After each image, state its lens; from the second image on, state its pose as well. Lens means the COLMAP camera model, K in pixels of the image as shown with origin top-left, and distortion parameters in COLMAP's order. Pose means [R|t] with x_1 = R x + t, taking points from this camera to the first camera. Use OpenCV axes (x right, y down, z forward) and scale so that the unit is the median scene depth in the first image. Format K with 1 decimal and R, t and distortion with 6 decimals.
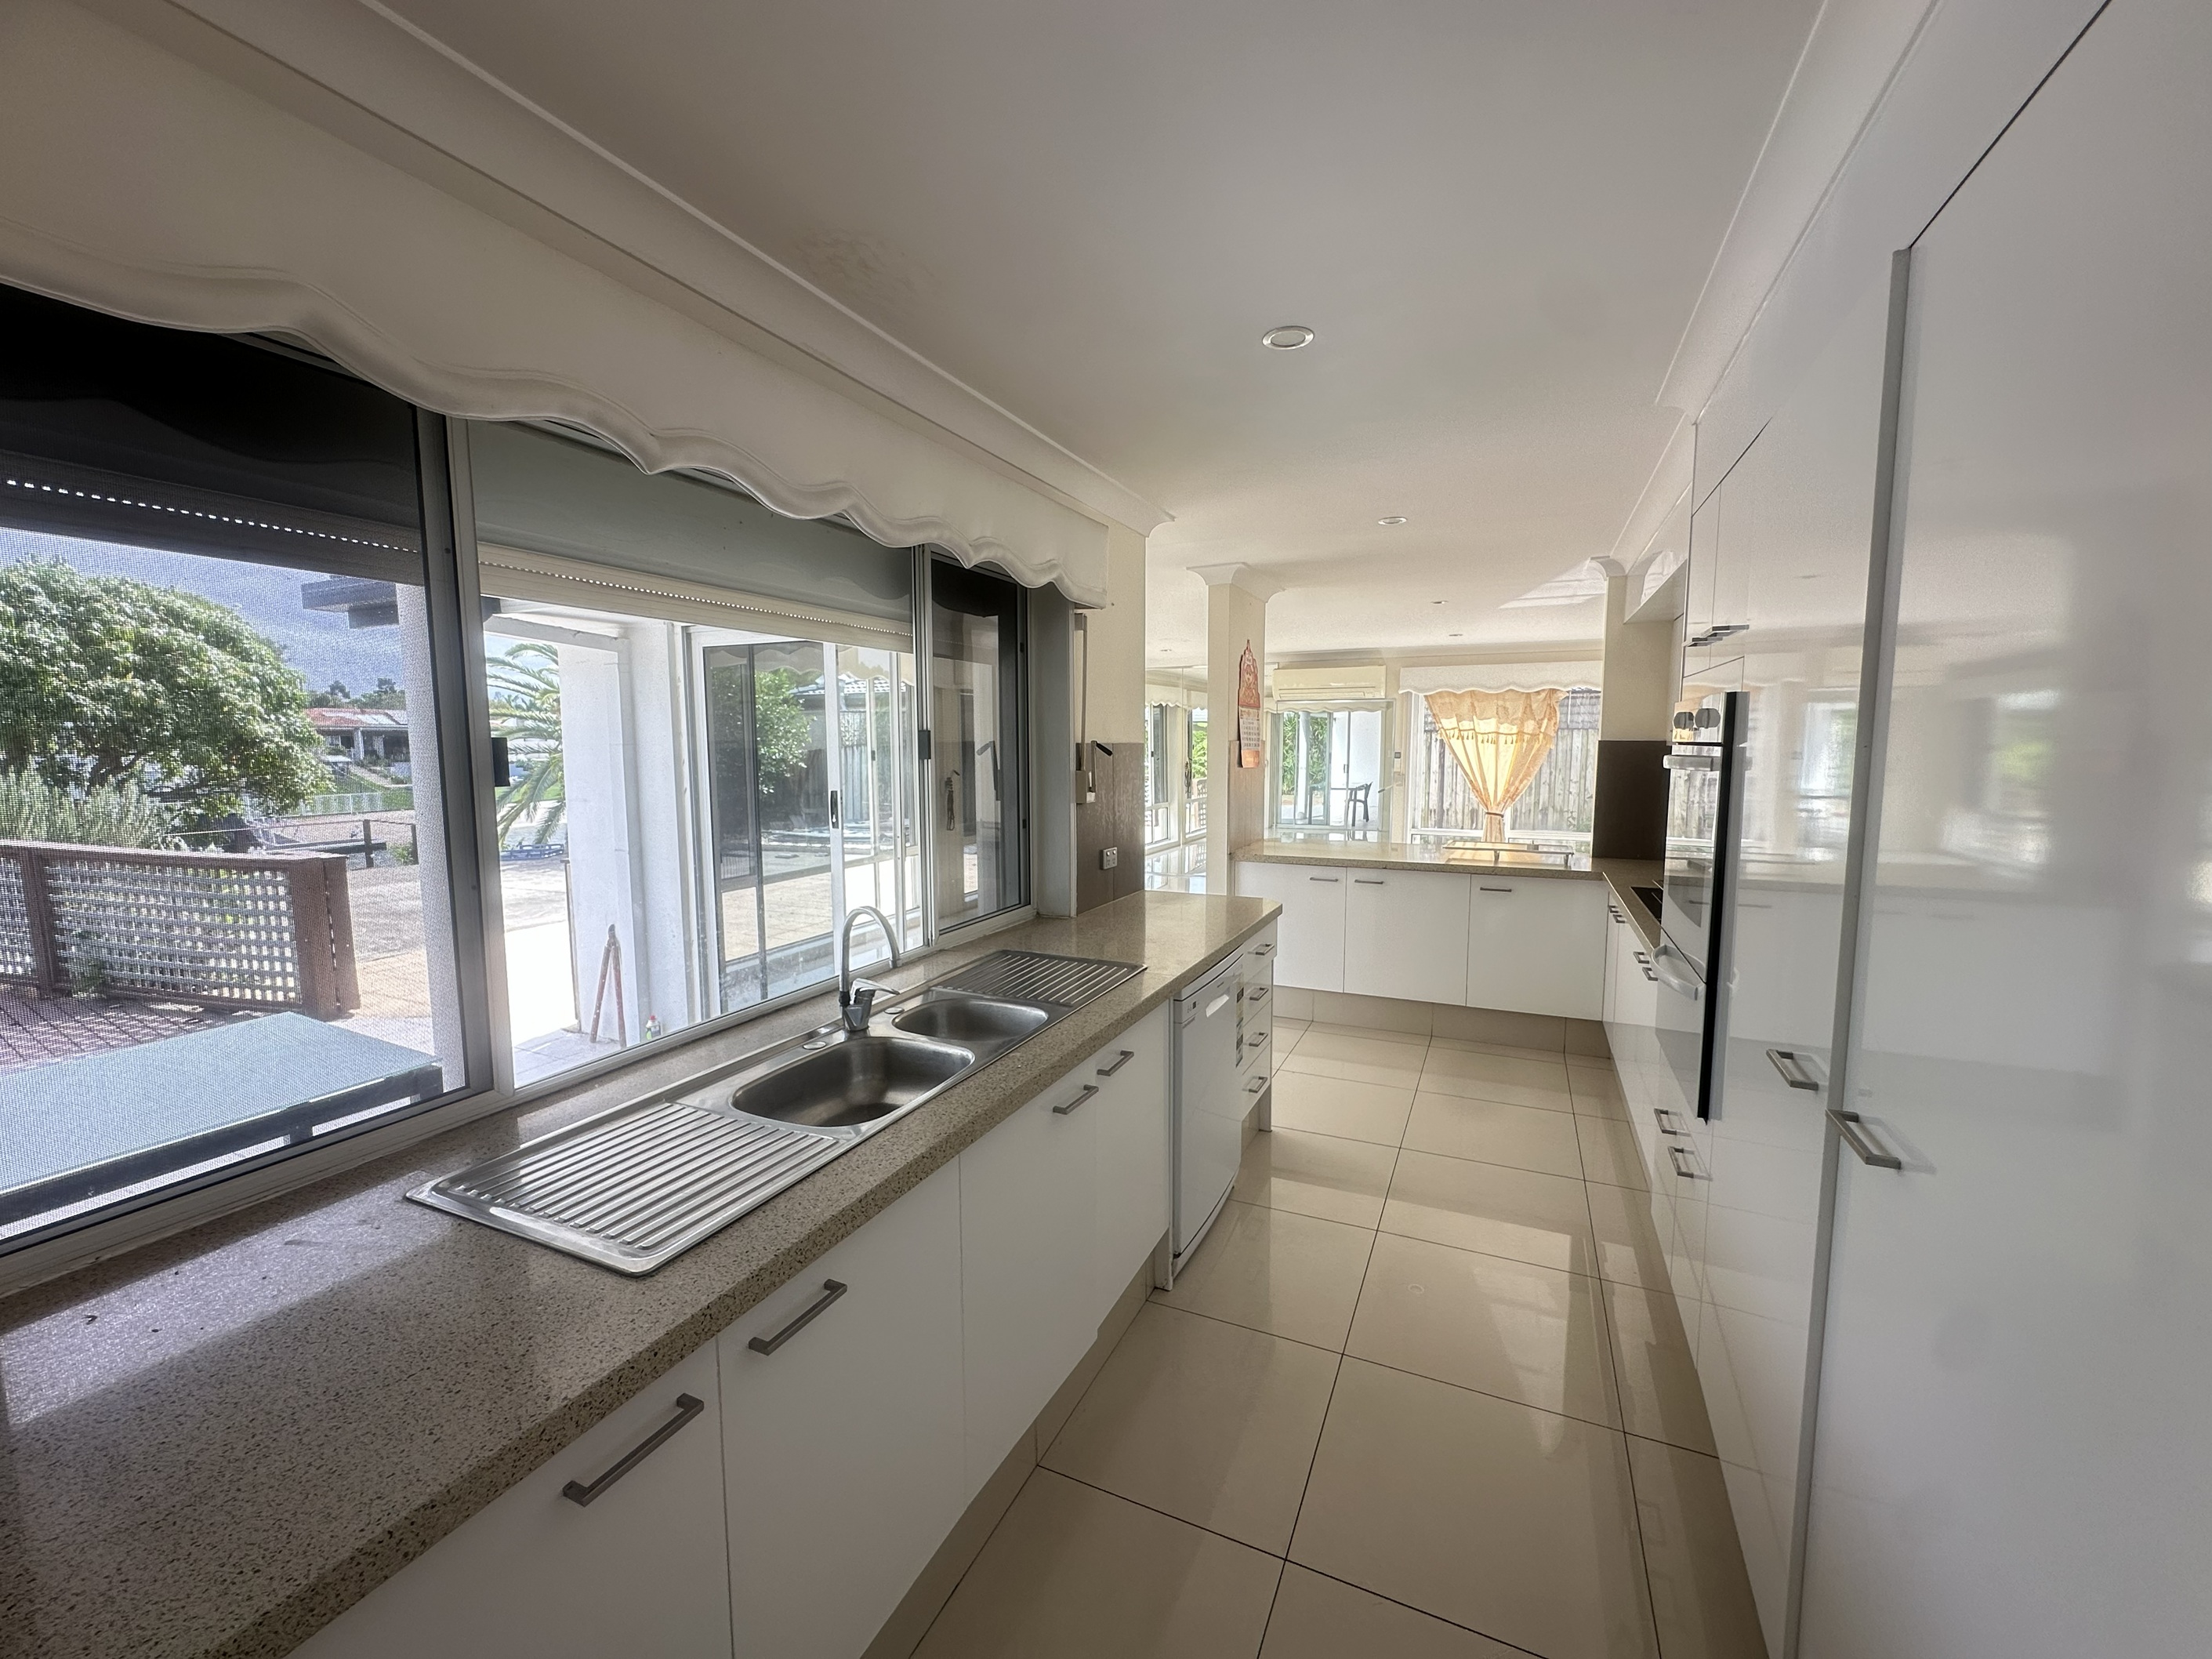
lens RADIAL K [[880.5, 0, 1106.0], [0, 880.5, 829.5], [0, 0, 1]] dist [-0.009291, 0.000522]
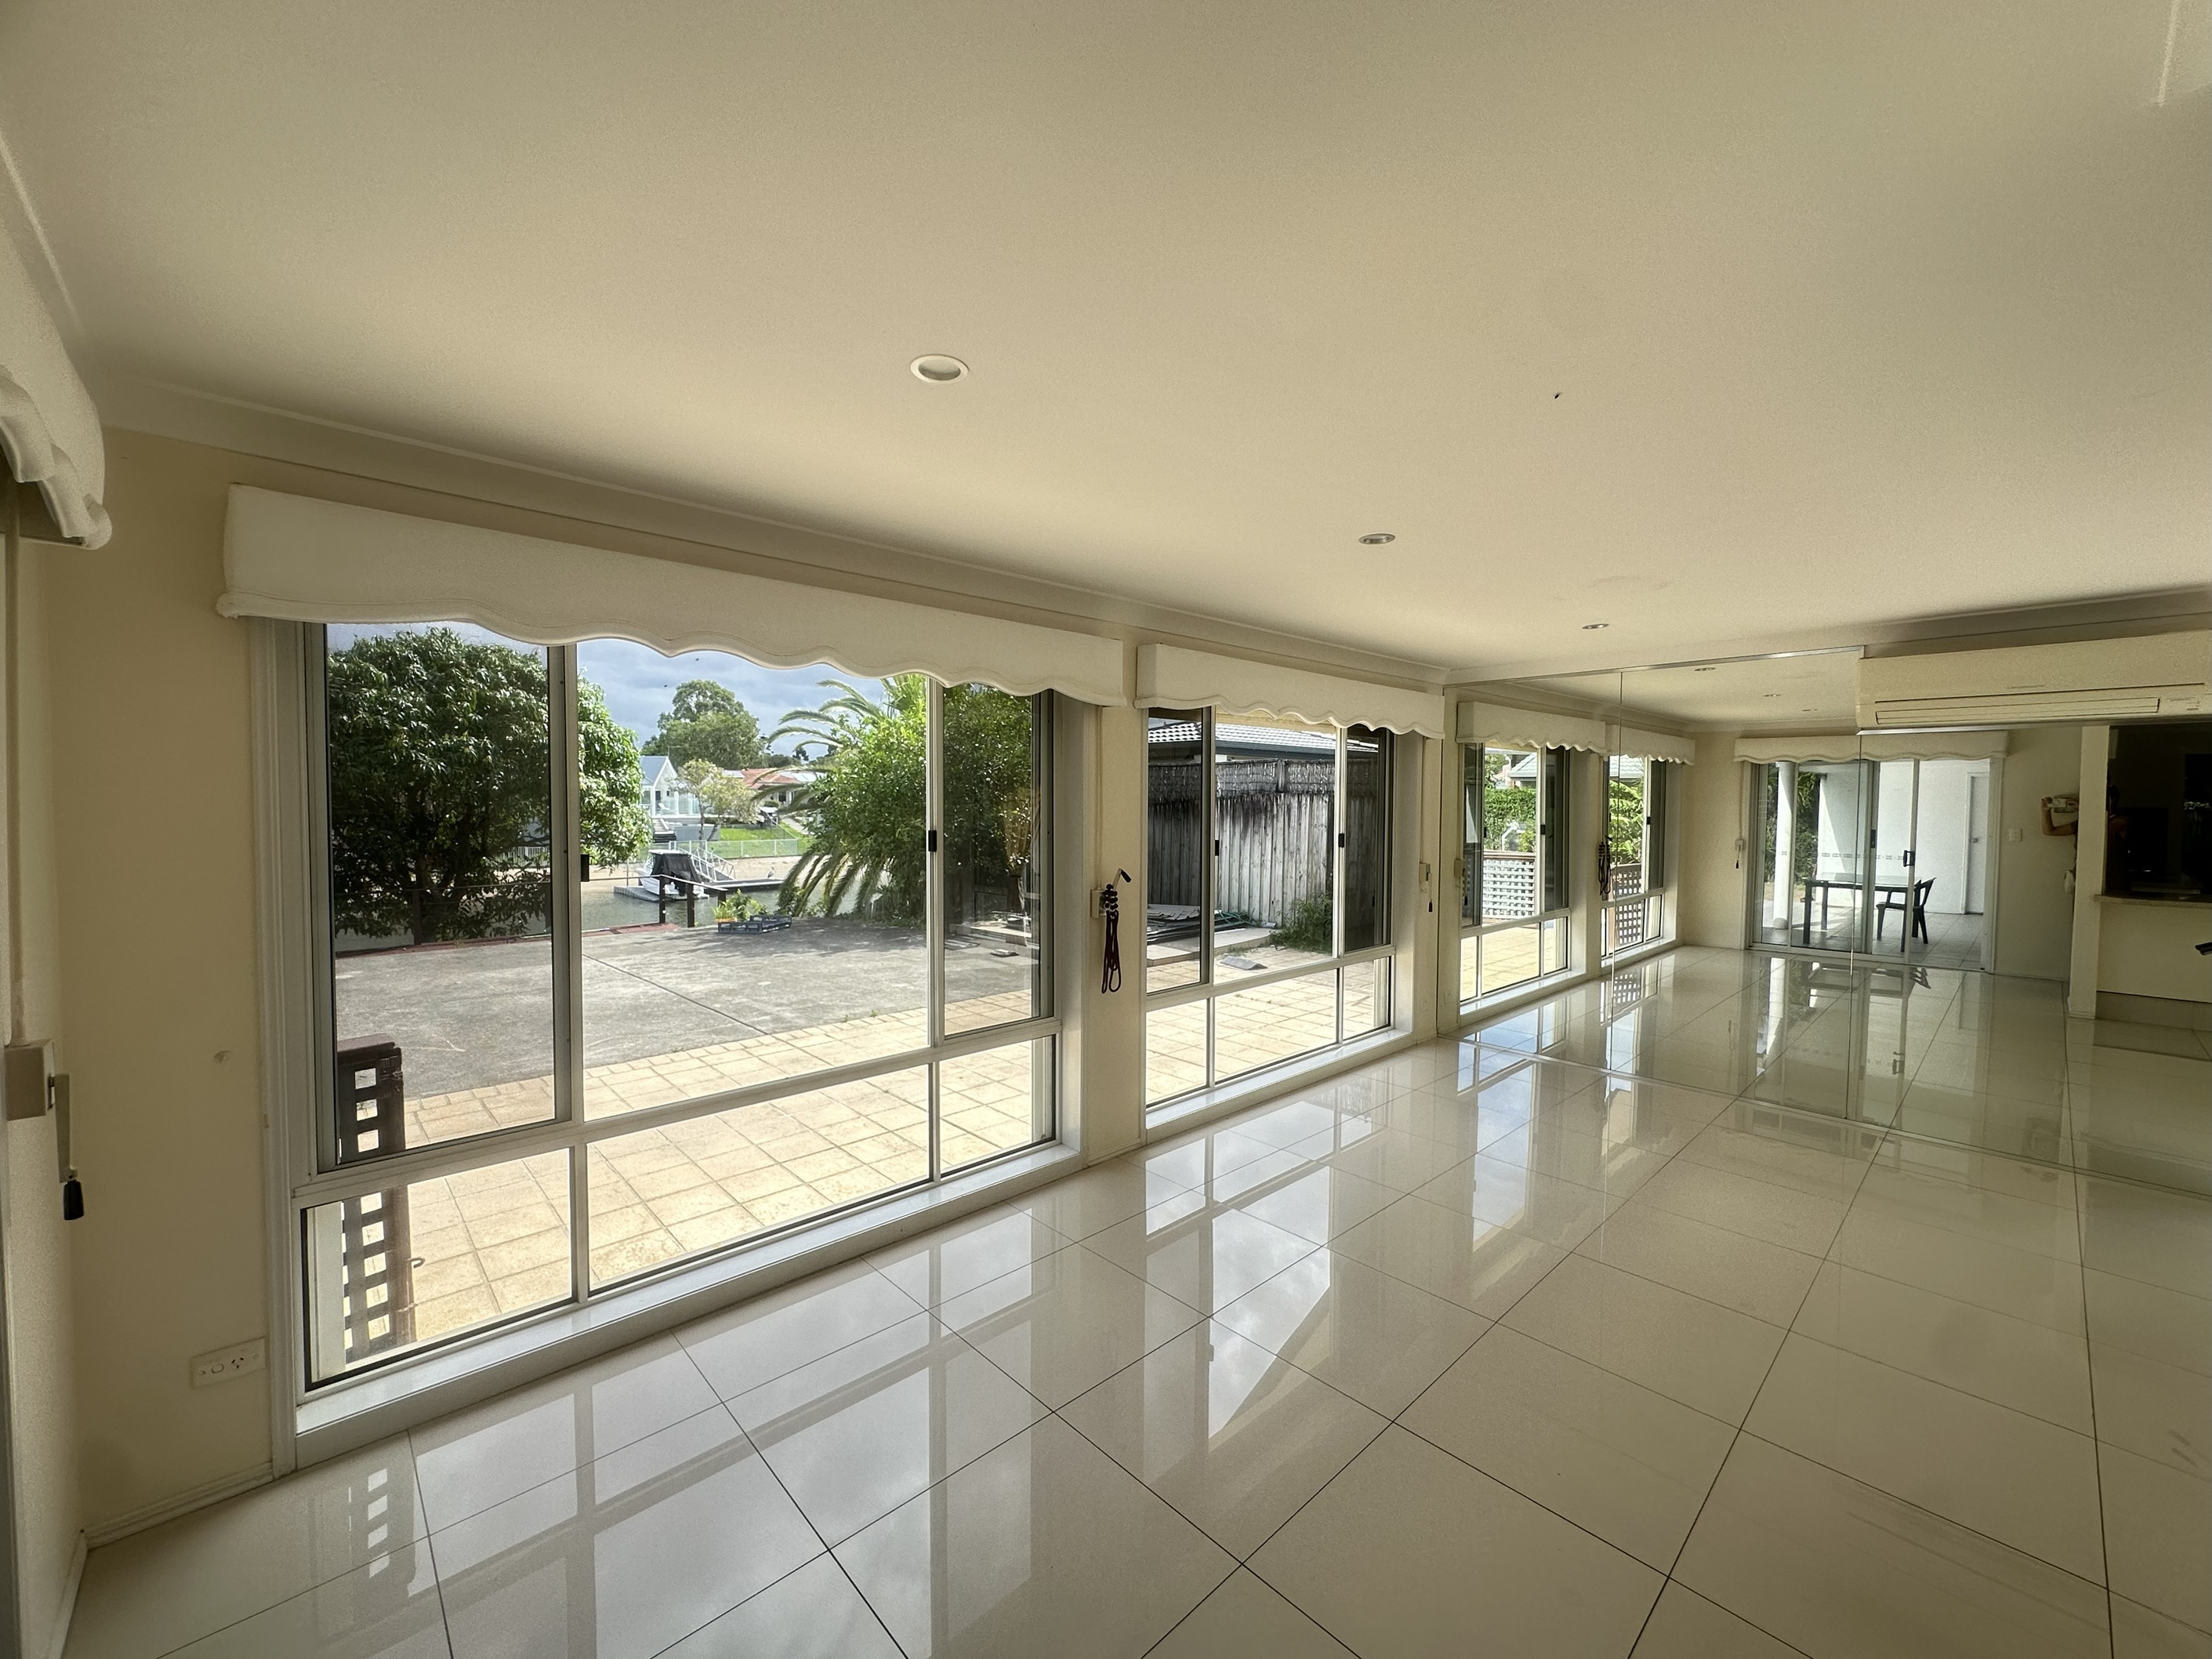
lens RADIAL K [[880.5, 0, 1106.0], [0, 880.5, 829.5], [0, 0, 1]] dist [-0.009291, 0.000522]
pose [[0.921850, 0.022620, -0.386887, 0.010928], [-0.047850, 0.997300, -0.055704, -0.038586], [0.384582, 0.069864, 0.920443, 0.324933]]
